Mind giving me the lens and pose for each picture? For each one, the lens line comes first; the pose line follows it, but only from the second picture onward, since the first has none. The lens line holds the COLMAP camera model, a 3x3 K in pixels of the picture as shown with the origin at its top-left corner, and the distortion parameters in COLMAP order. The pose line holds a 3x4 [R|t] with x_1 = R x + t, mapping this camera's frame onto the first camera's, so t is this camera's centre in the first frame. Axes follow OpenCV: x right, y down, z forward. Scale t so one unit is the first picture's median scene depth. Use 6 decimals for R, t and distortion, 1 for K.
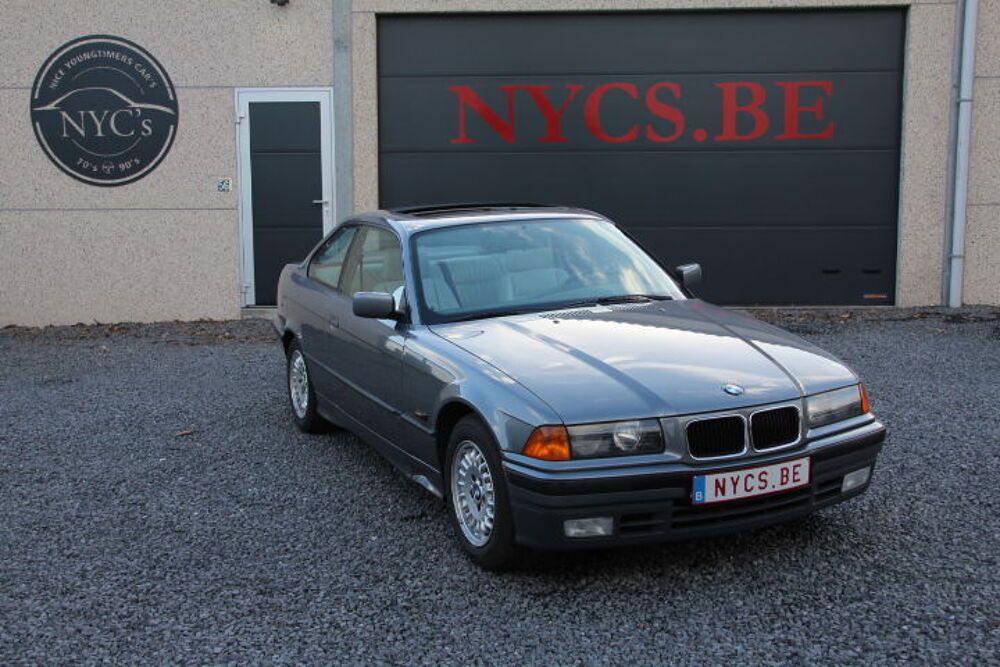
lens RADIAL K [[1183.1, 0, 498.7], [0, 1183.1, 331.4], [0, 0, 1]] dist [0.068529, 0.000000]
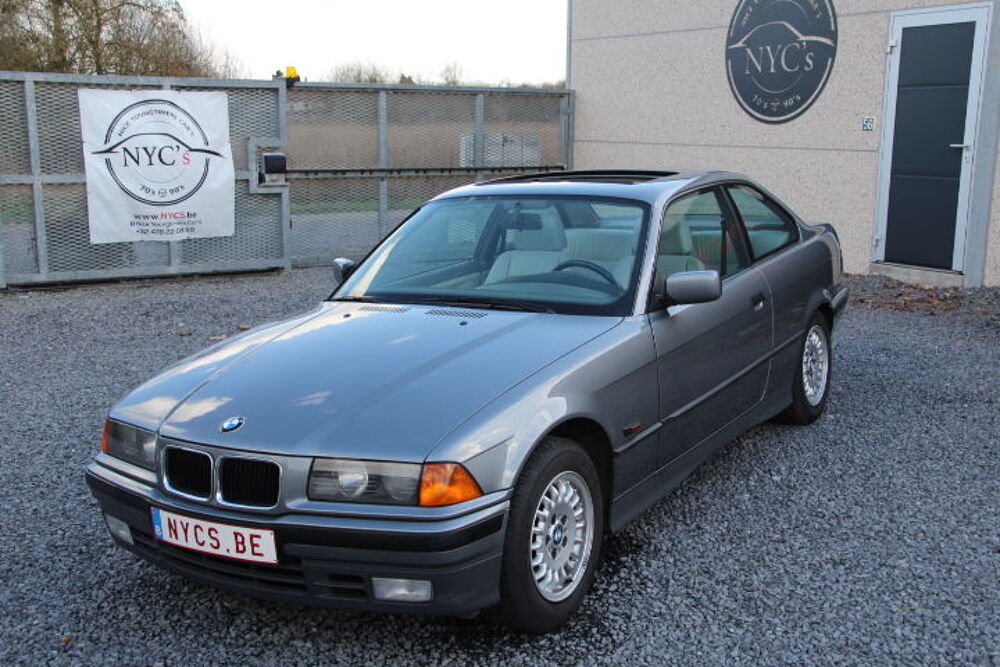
lens RADIAL K [[1183.1, 0, 499.1], [0, 1183.1, 335.9], [0, 0, 1]] dist [0.068529, 0.000000]
pose [[0.531996, 0.168794, -0.829752, 0.395782], [-0.103173, 0.985550, 0.134338, -0.058223], [0.840438, 0.014141, 0.541723, 0.284359]]
